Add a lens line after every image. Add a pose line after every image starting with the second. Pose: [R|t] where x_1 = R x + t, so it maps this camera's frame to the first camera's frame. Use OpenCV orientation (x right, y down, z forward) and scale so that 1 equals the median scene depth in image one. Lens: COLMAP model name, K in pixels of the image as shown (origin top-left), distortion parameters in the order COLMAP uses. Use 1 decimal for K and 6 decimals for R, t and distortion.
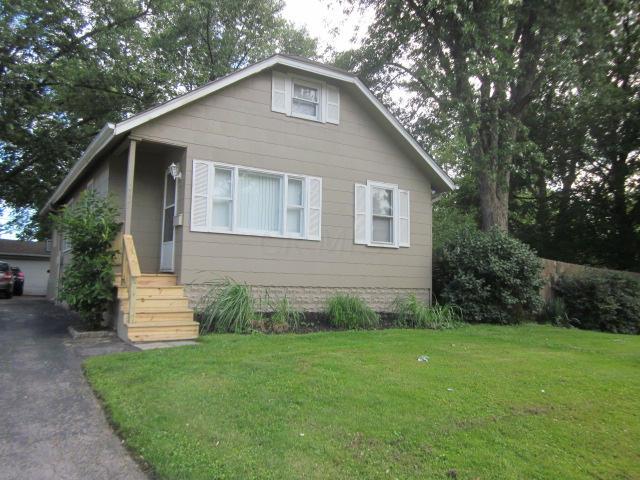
lens RADIAL K [[531.7, 0, 319.2], [0, 531.7, 238.3], [0, 0, 1]] dist [-0.052096, 0.024408]
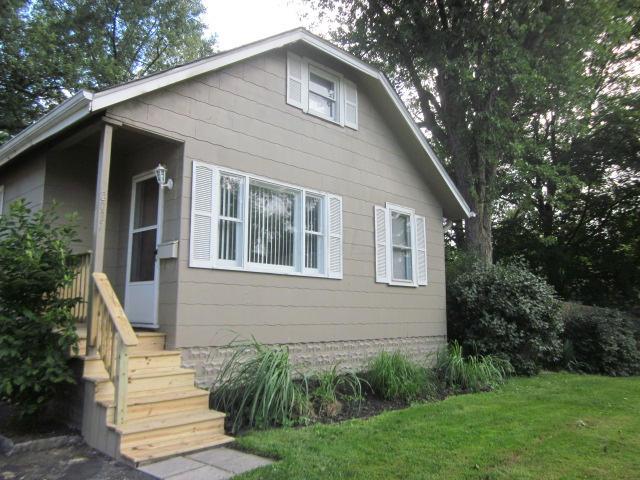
lens RADIAL K [[531.7, 0, 320.7], [0, 531.7, 241.2], [0, 0, 1]] dist [-0.052096, 0.024408]
pose [[0.971288, 0.017256, 0.237280, -0.217365], [-0.006004, 0.998826, -0.048061, -0.013477], [-0.237831, 0.045256, 0.970252, 0.282752]]
